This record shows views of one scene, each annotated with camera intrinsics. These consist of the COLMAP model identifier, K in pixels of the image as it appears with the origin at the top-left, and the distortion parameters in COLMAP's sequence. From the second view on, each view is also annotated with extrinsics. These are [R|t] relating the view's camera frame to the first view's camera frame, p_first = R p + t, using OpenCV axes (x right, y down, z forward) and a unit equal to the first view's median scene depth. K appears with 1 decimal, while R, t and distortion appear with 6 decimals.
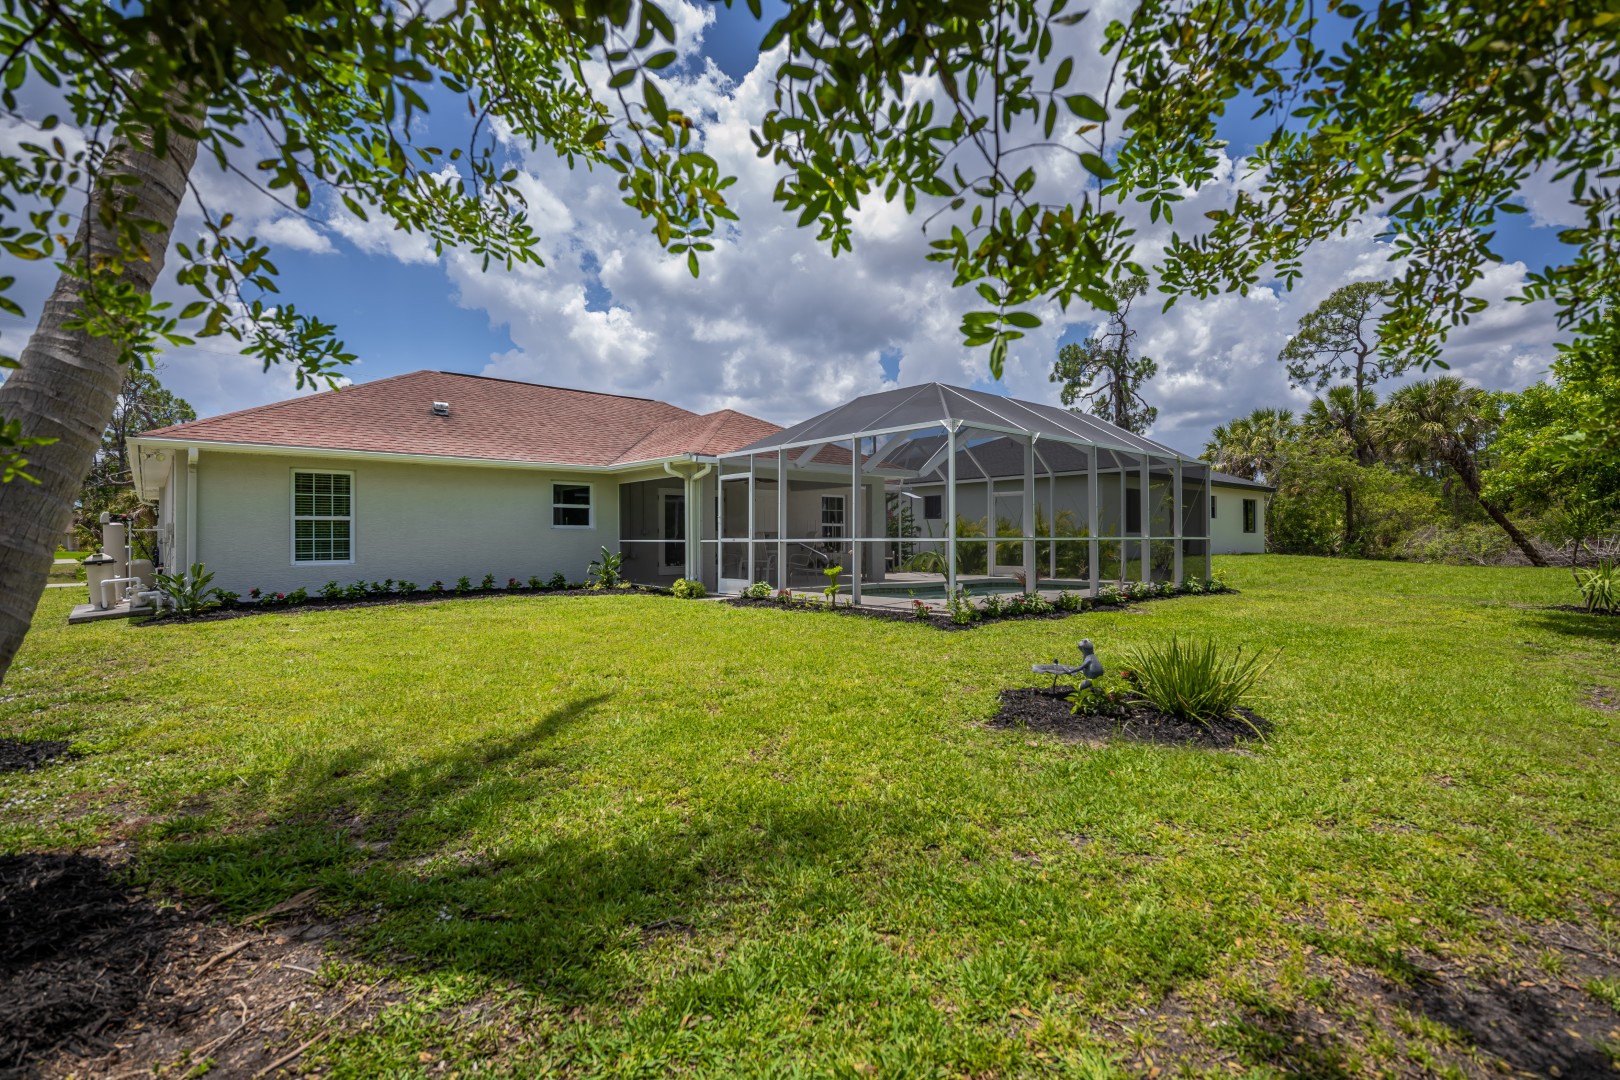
lens RADIAL K [[800.8, 0, 810.0], [0, 800.8, 540.0], [0, 0, 1]] dist [-0.000177, 0.000156]
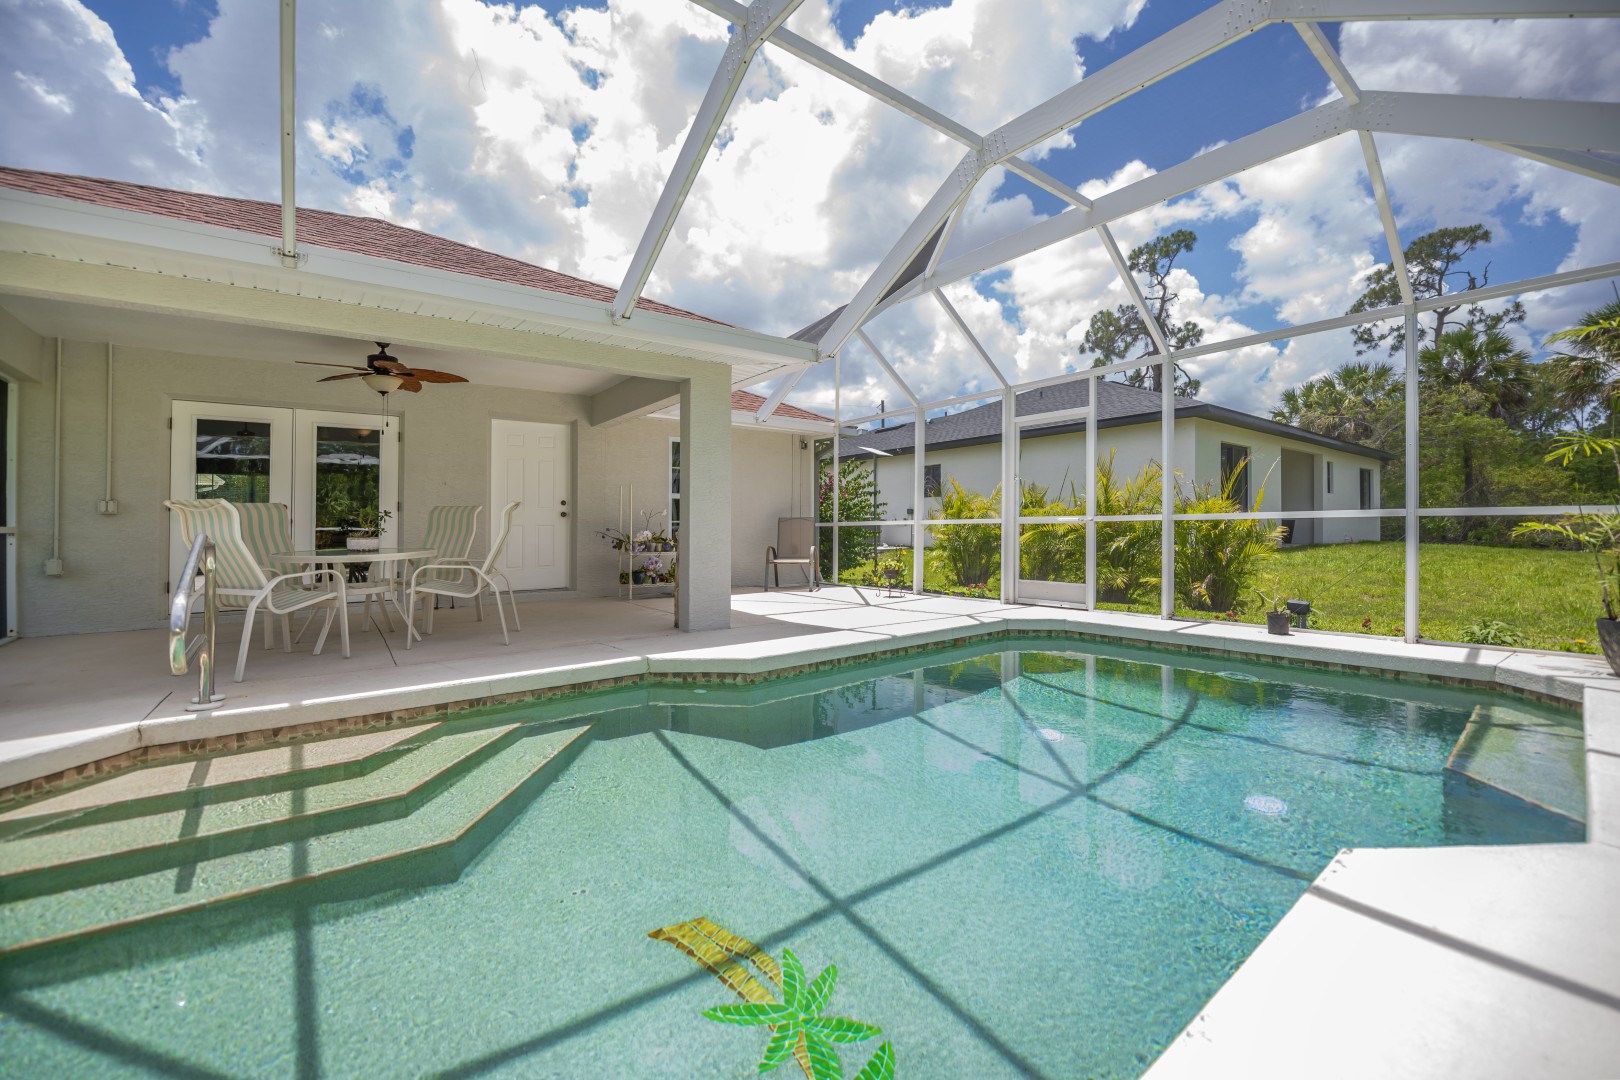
lens RADIAL K [[648.2, 0, 810.1], [0, 648.2, 531.7], [0, 0, 1]] dist [-0.014548, -0.000842]
pose [[0.996310, 0.001883, -0.085807, 0.055025], [-0.000838, 0.999925, 0.012213, -0.000142], [0.085823, -0.012096, 0.996237, 0.235883]]
